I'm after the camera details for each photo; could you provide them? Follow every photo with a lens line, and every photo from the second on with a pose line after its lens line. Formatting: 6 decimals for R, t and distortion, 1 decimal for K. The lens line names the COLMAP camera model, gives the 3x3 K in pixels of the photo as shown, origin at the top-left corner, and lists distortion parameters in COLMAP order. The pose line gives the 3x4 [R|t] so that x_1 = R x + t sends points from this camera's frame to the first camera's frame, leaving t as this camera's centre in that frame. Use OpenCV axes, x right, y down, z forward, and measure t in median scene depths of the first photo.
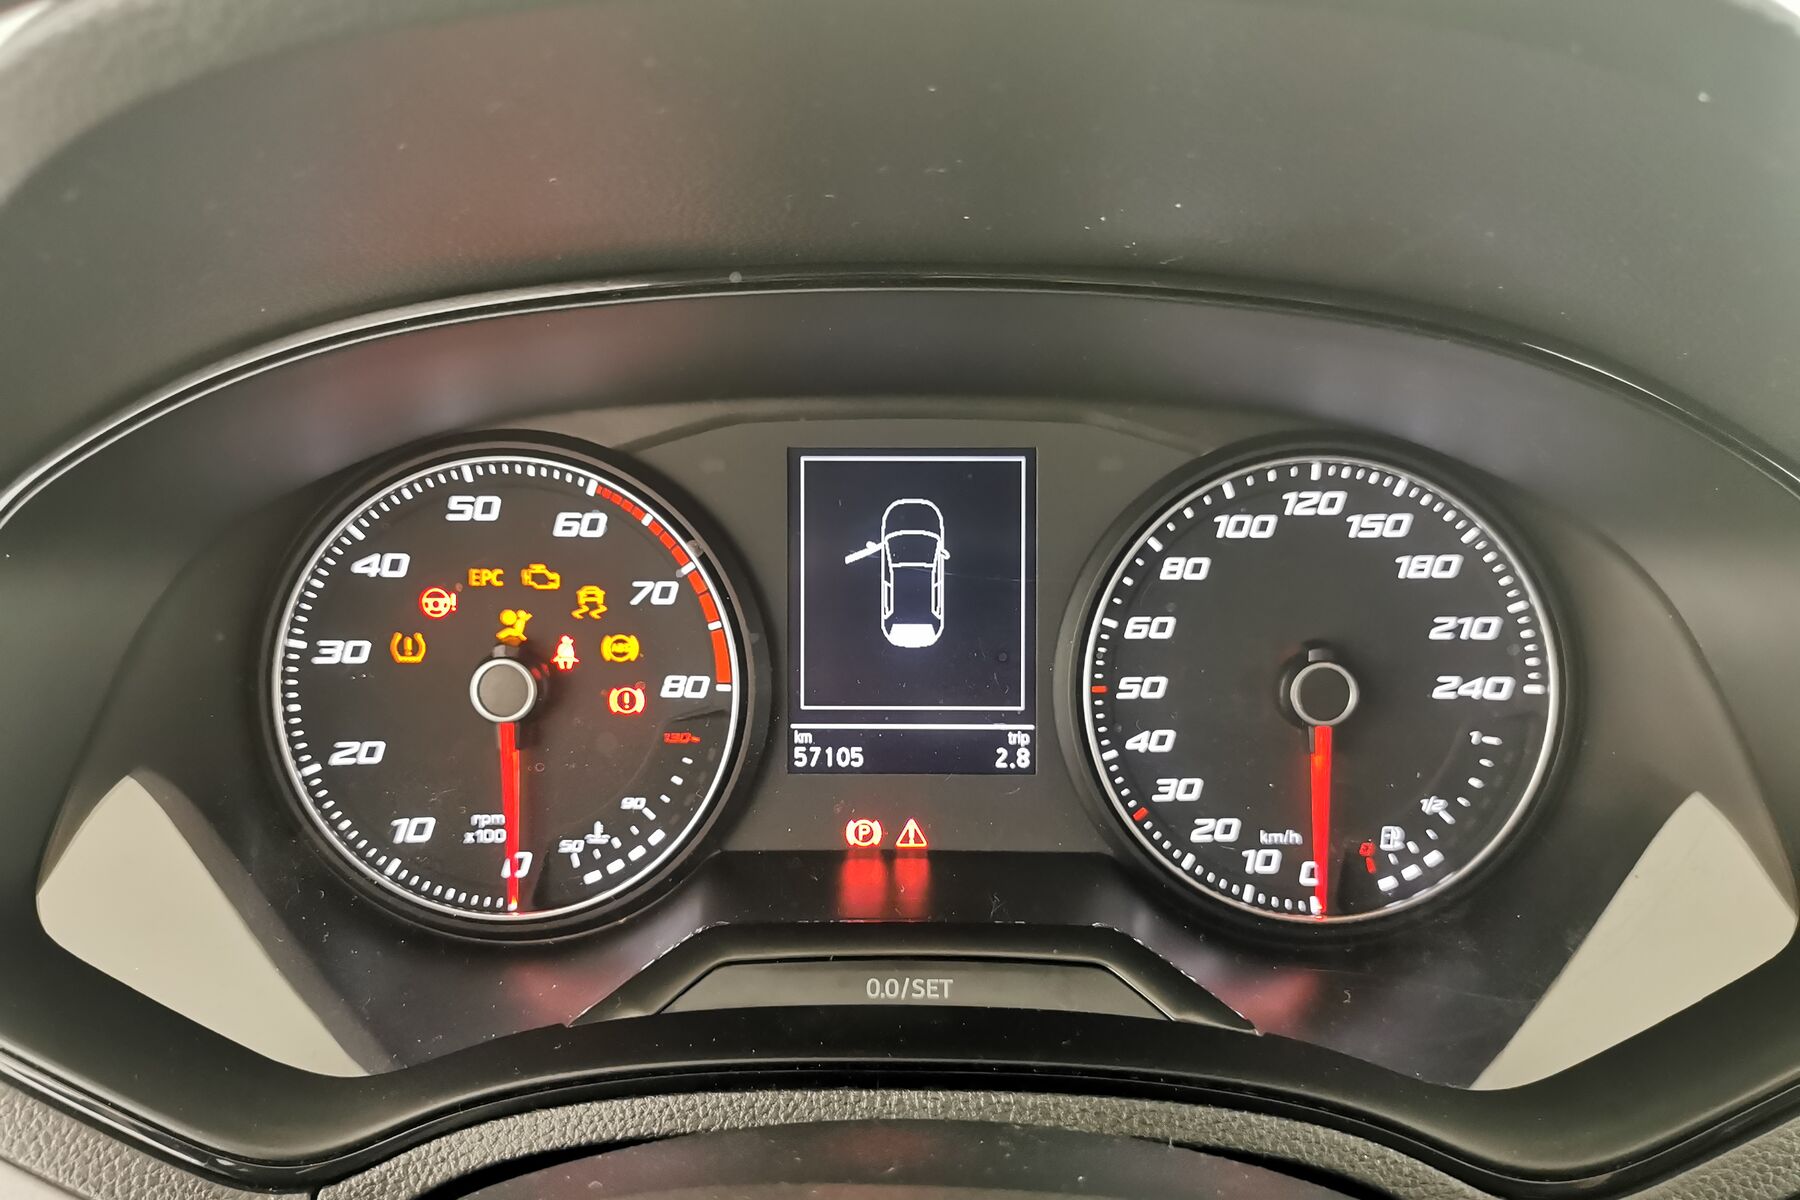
lens RADIAL K [[1409.1, 0, 886.6], [0, 1409.1, 626.6], [0, 0, 1]] dist [0.032058, -0.031404]
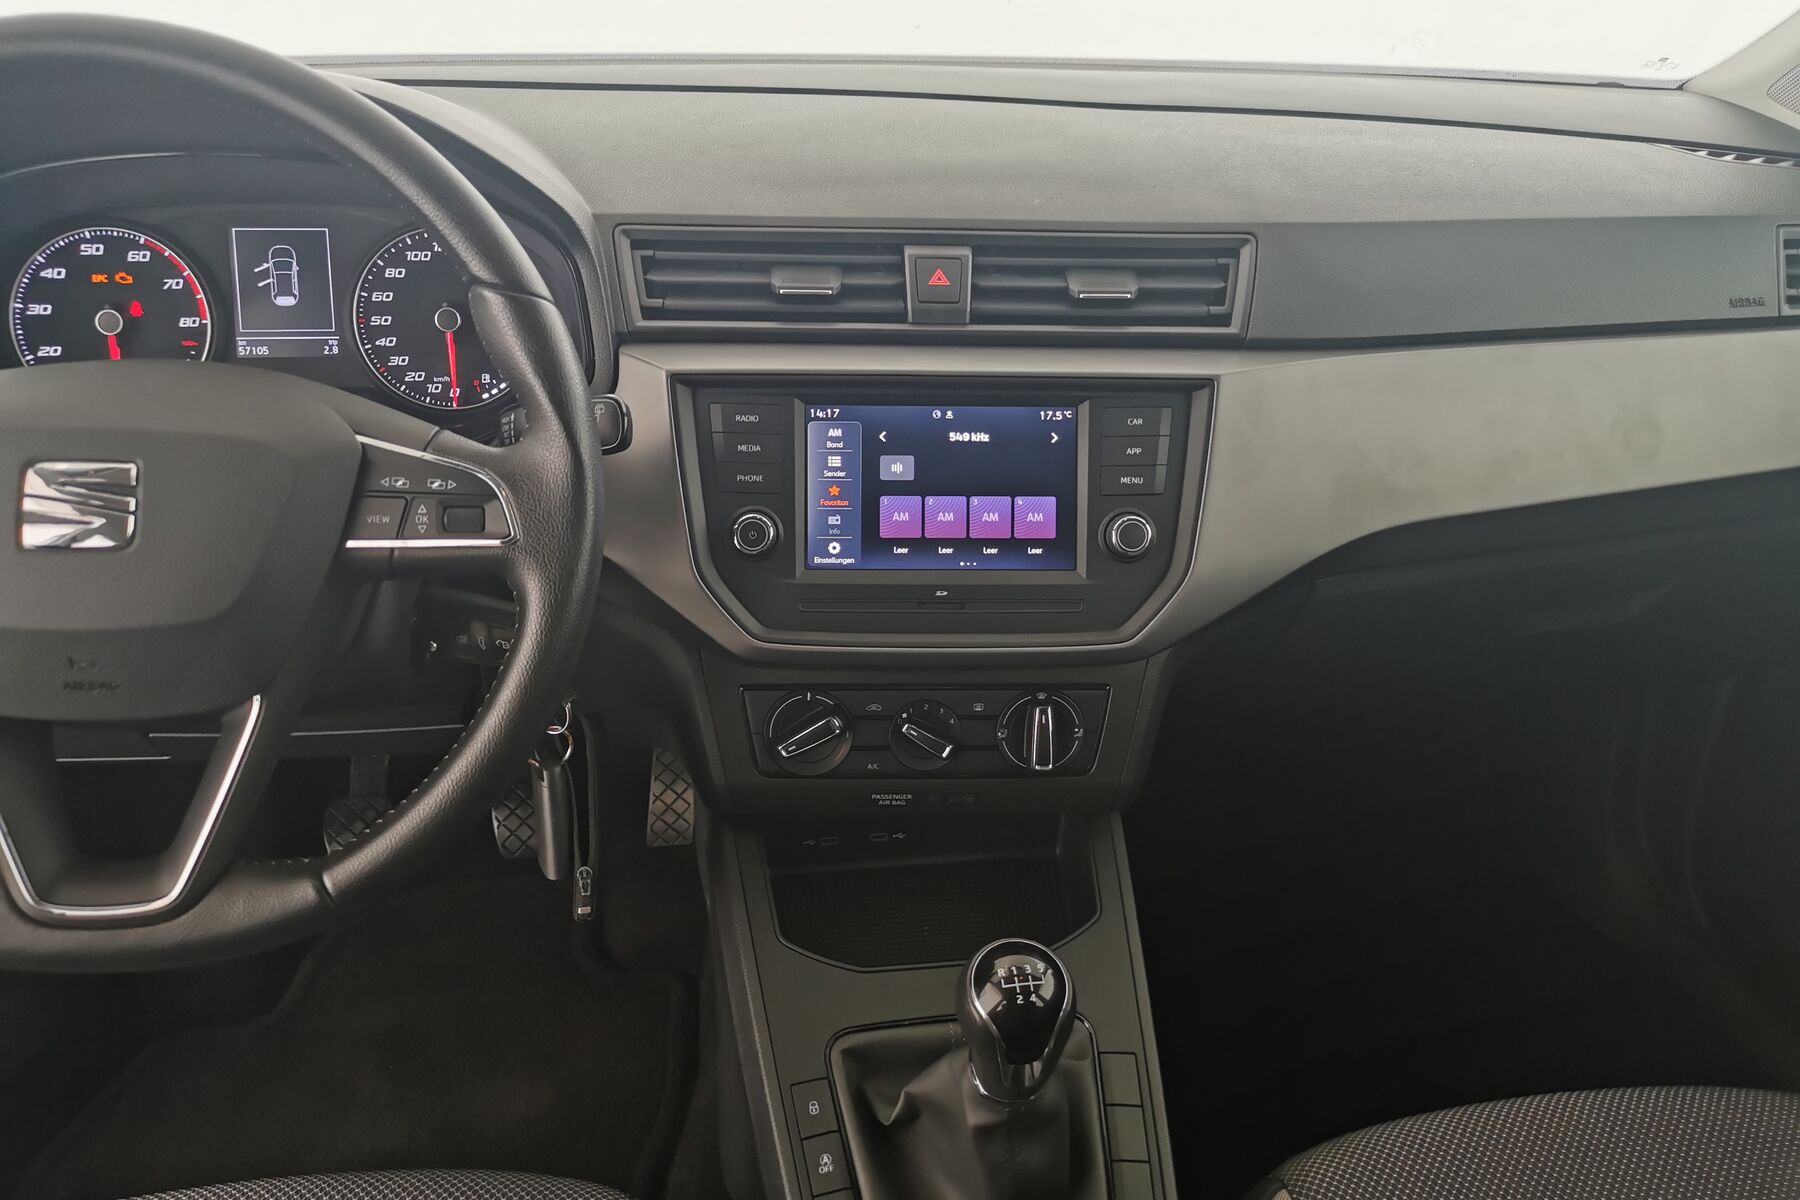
lens RADIAL K [[1409.1, 0, 888.6], [0, 1409.1, 589.4], [0, 0, 1]] dist [0.032058, -0.031404]
pose [[0.986973, -0.043103, 0.155003, 0.669095], [0.029790, 0.995745, 0.087208, 0.331667], [-0.158103, -0.081455, 0.984057, -1.701300]]
